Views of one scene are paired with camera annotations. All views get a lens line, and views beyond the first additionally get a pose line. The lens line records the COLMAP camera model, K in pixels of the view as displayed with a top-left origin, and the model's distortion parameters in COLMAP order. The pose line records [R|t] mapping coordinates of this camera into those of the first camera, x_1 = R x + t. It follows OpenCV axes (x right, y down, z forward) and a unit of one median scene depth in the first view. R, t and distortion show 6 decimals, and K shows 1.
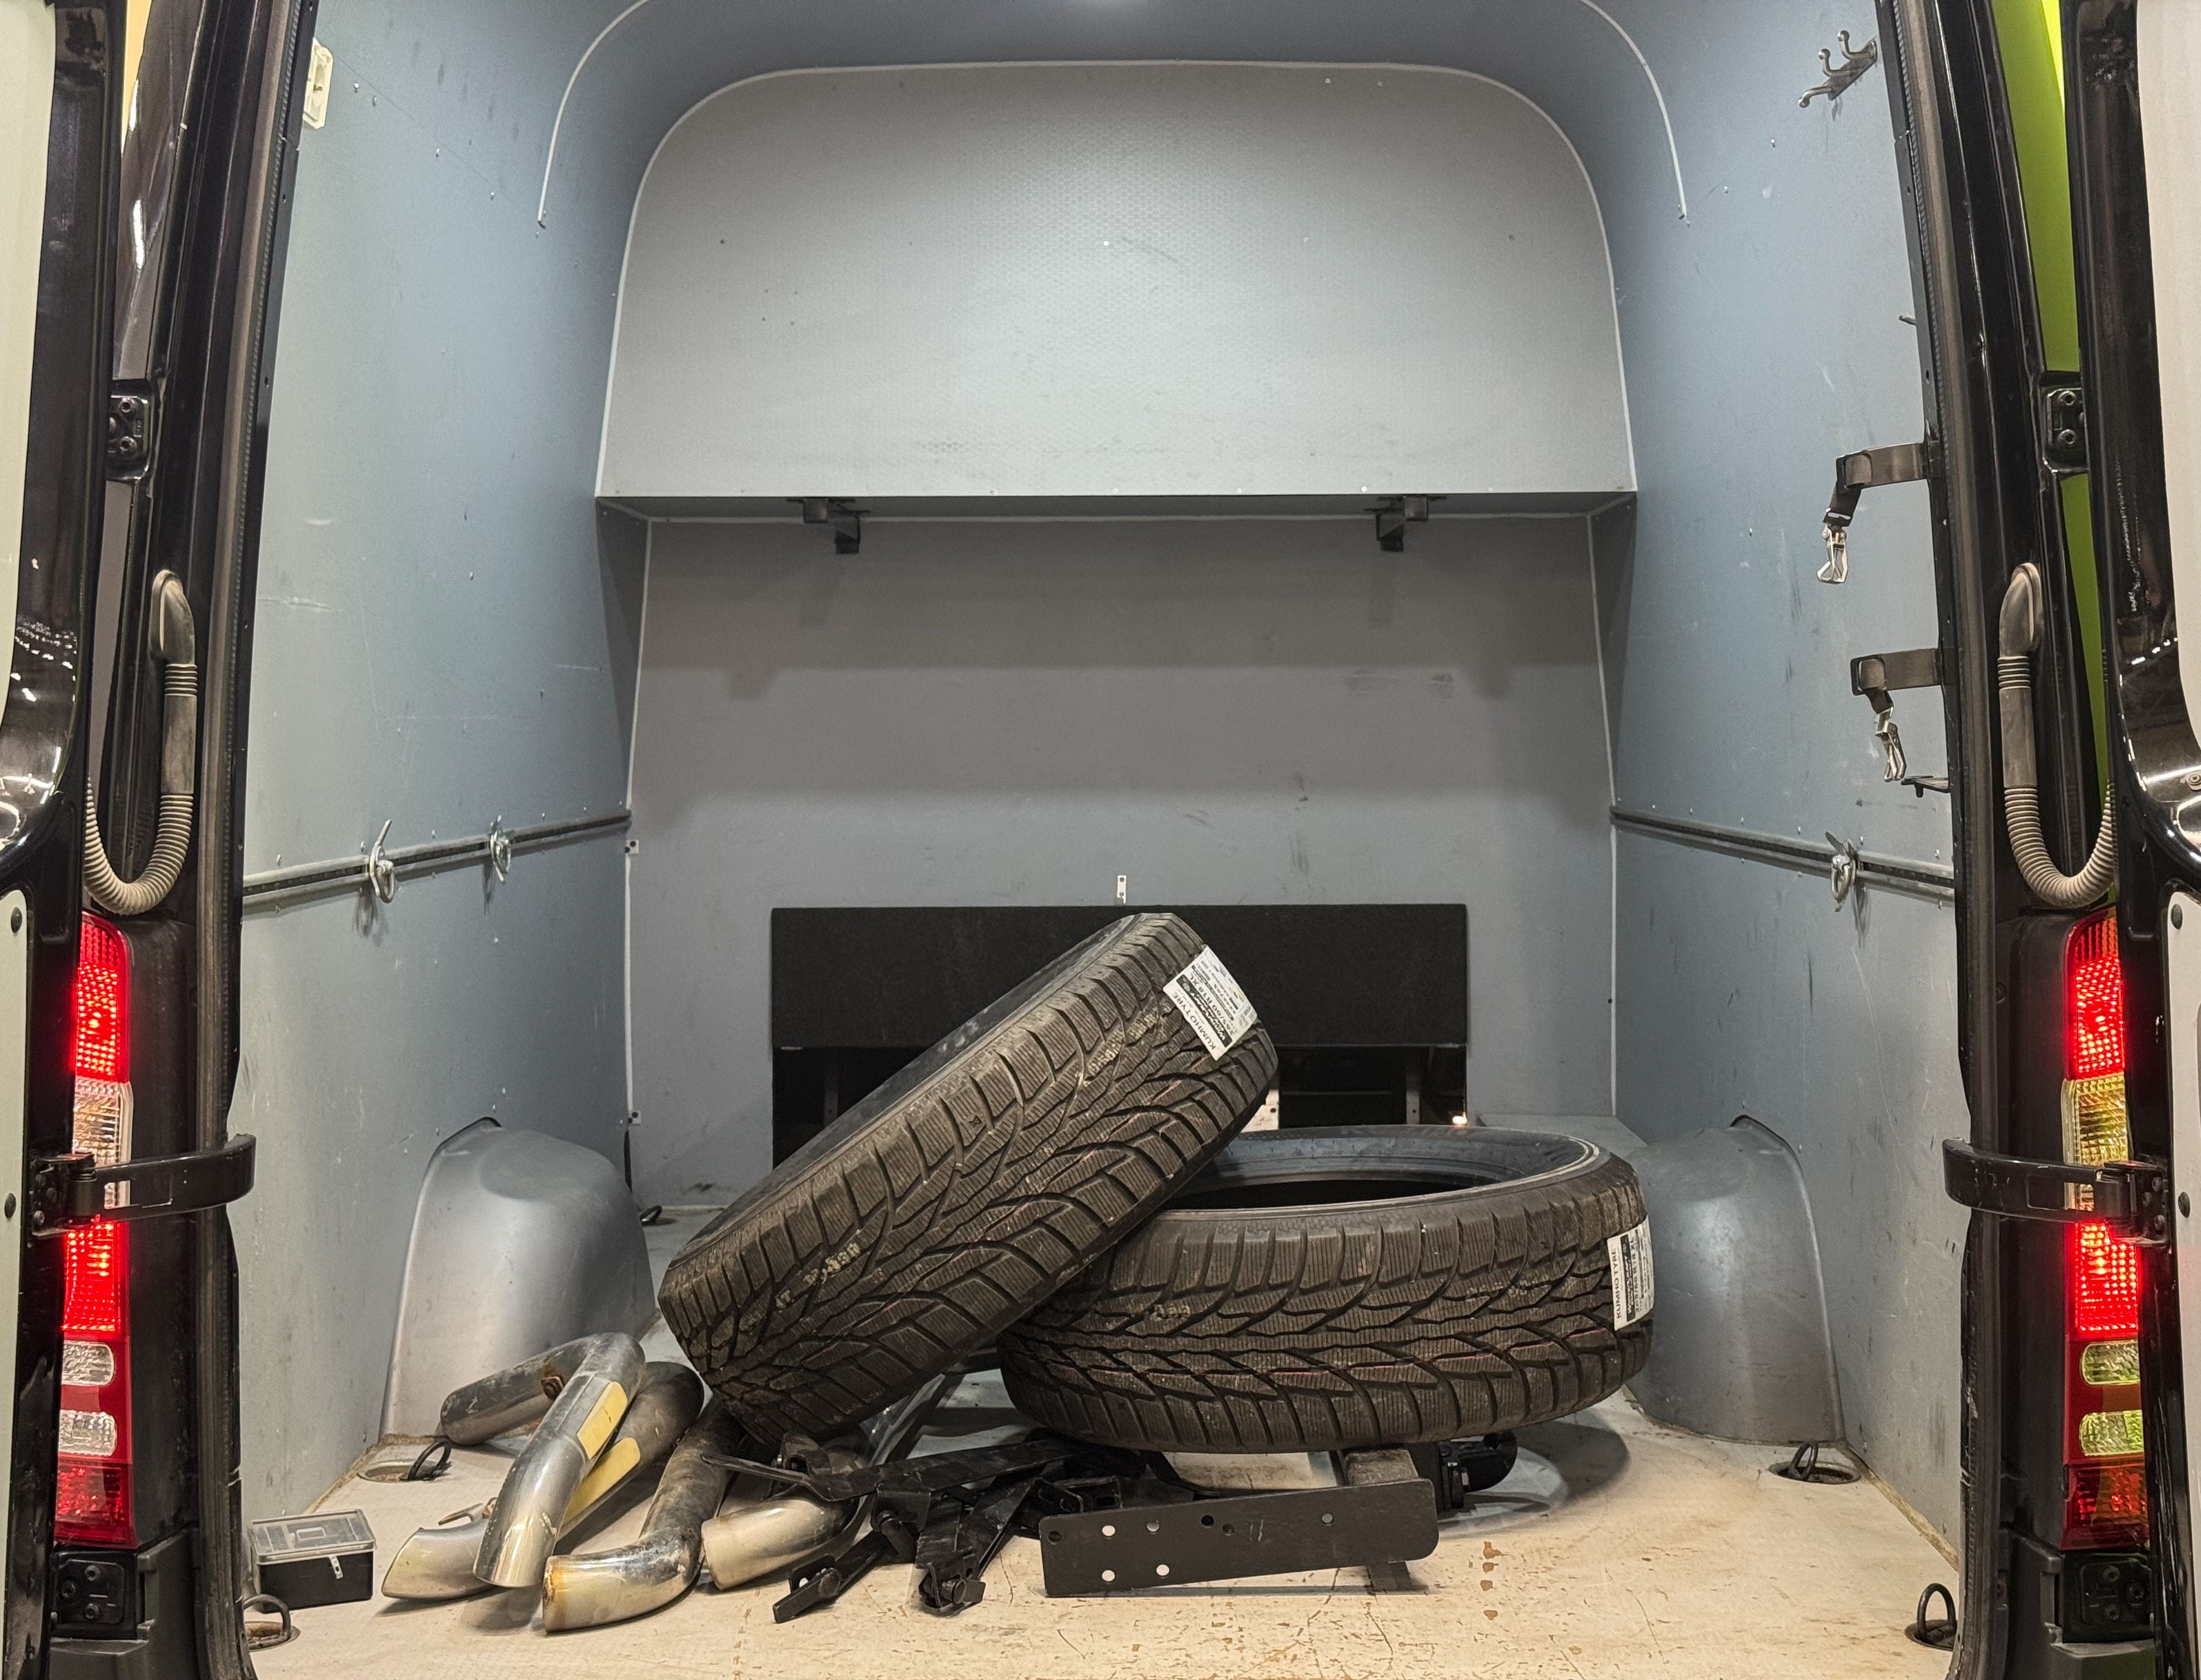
lens RADIAL K [[3267.4, 0, 1100.8], [0, 3267.4, 845.6], [0, 0, 1]] dist [0.047423, 0.000000]
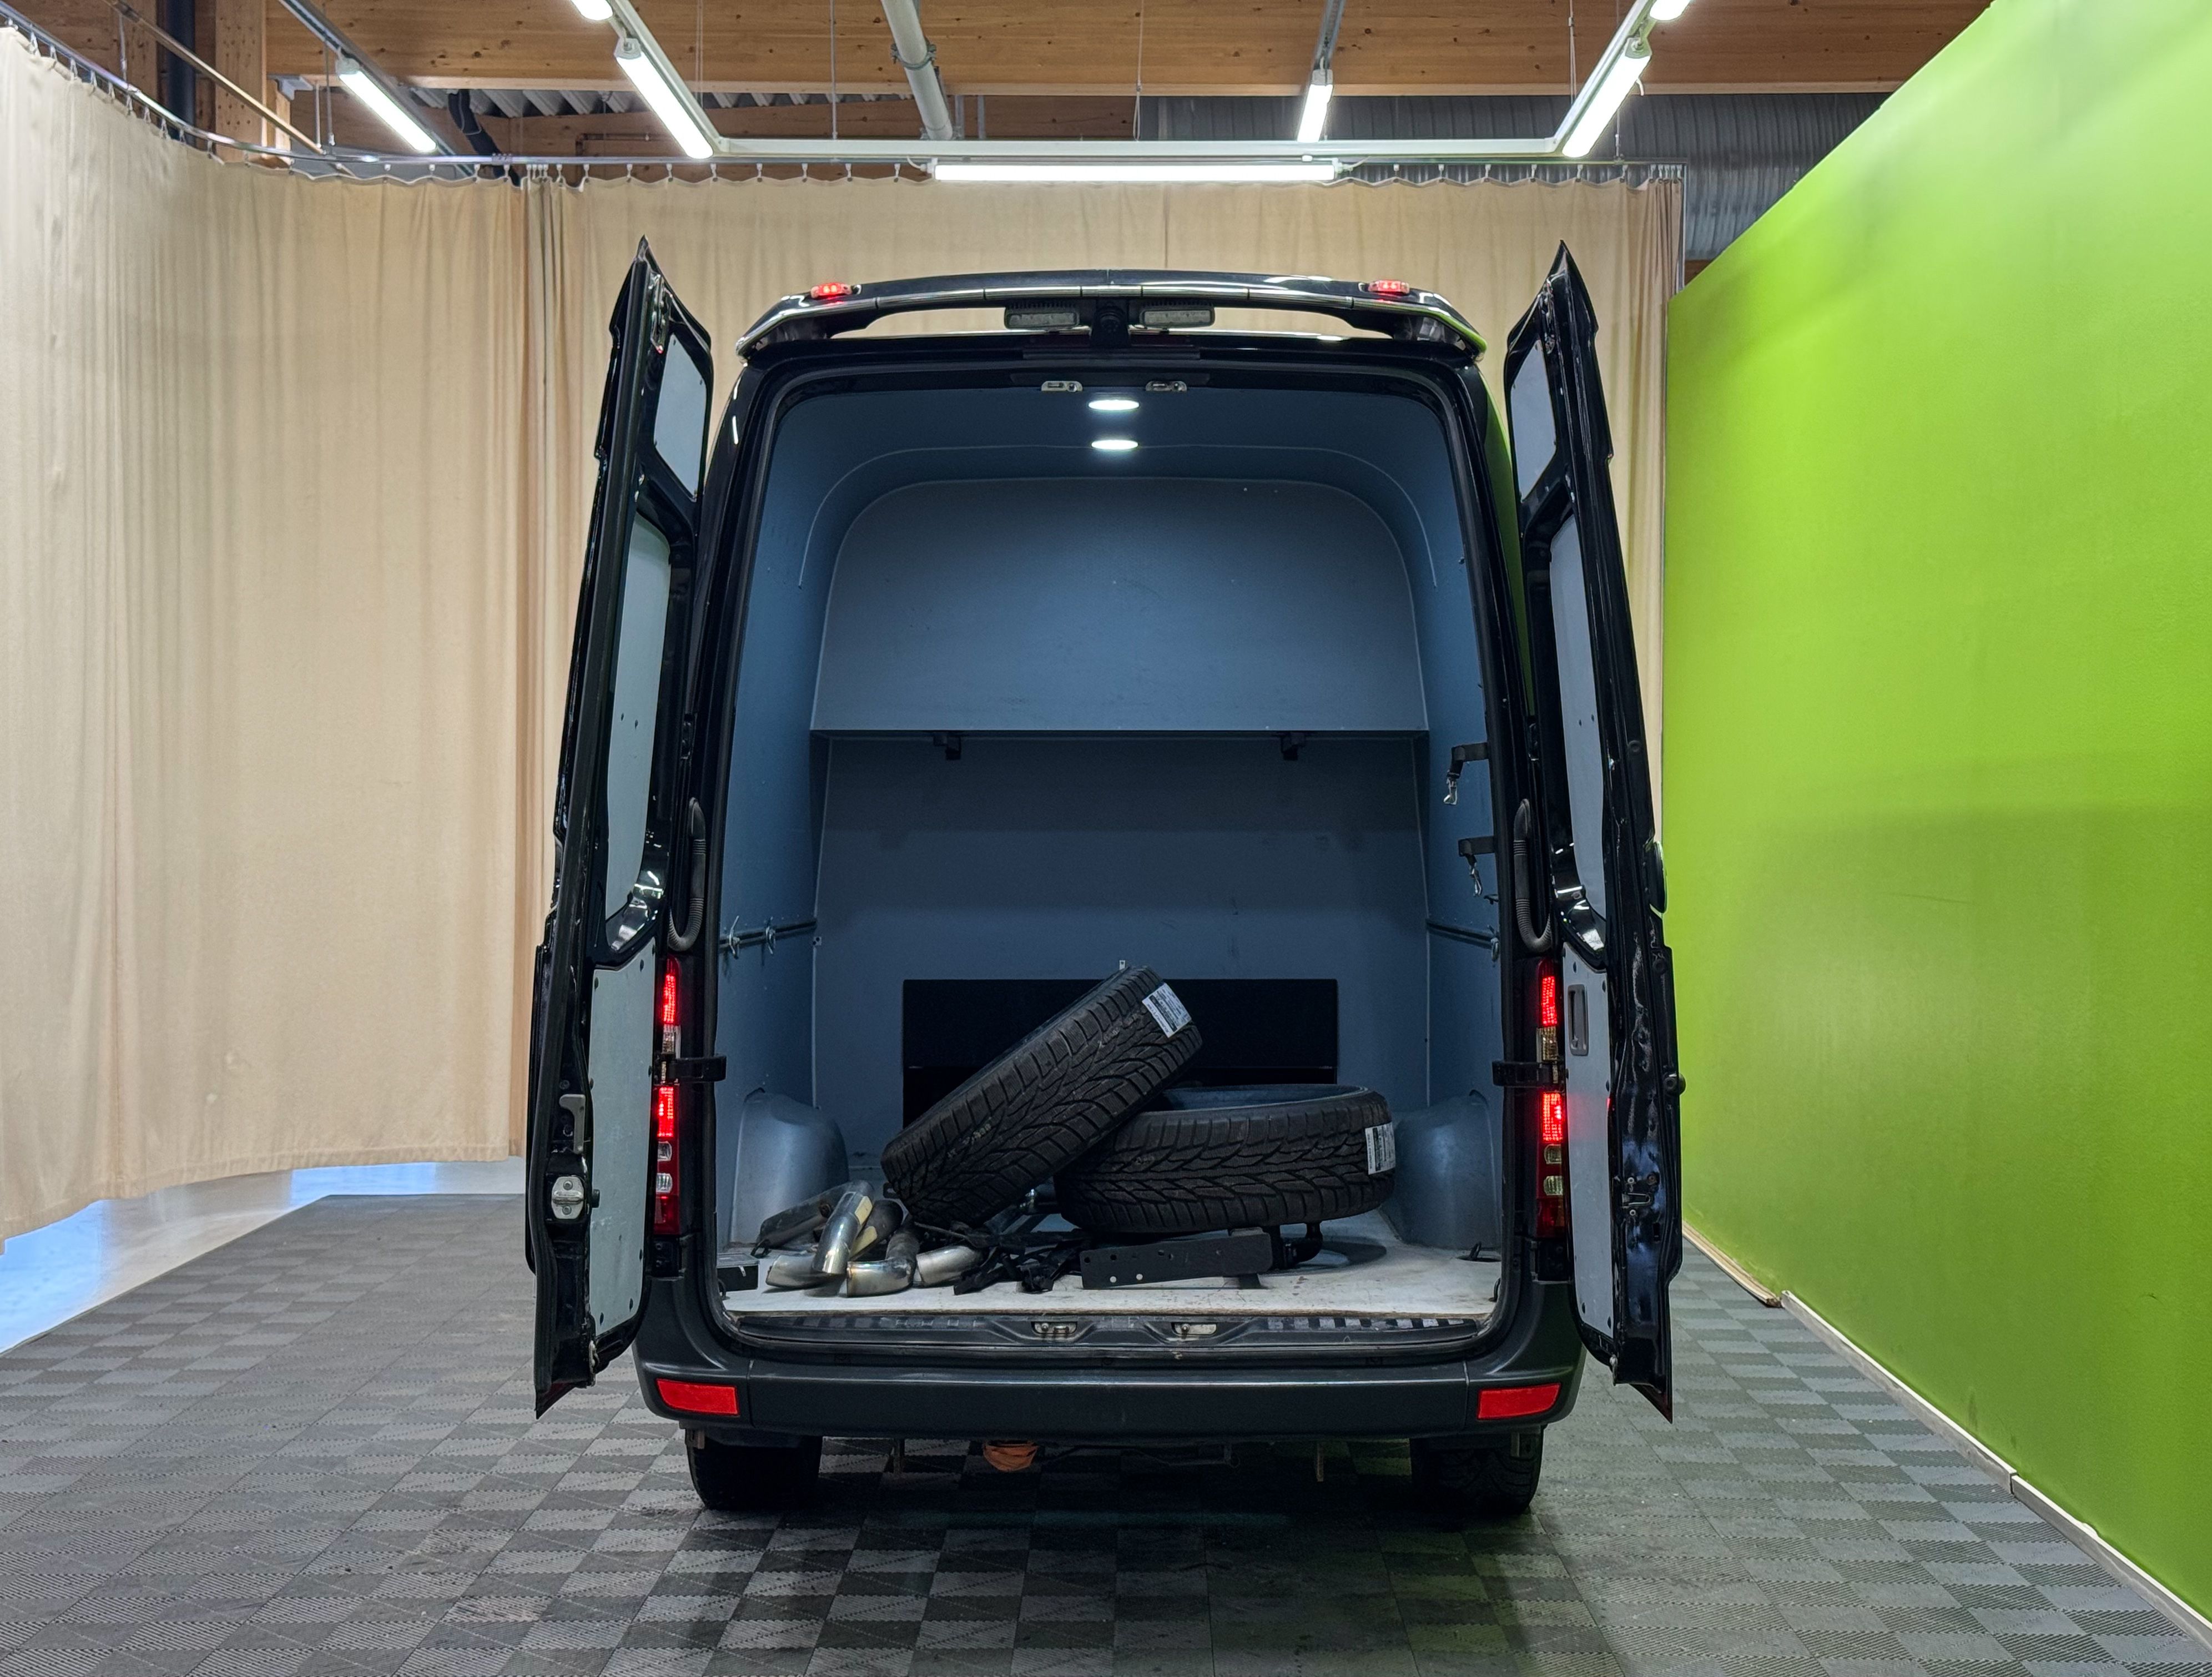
lens RADIAL K [[3284.2, 0, 1105.6], [0, 3284.2, 842.5], [0, 0, 1]] dist [0.047423, 0.000000]
pose [[0.999986, 0.005248, 0.000351, -0.004366], [-0.005229, 0.999061, -0.043015, 0.034377], [-0.000576, 0.043012, 0.999074, -1.024459]]
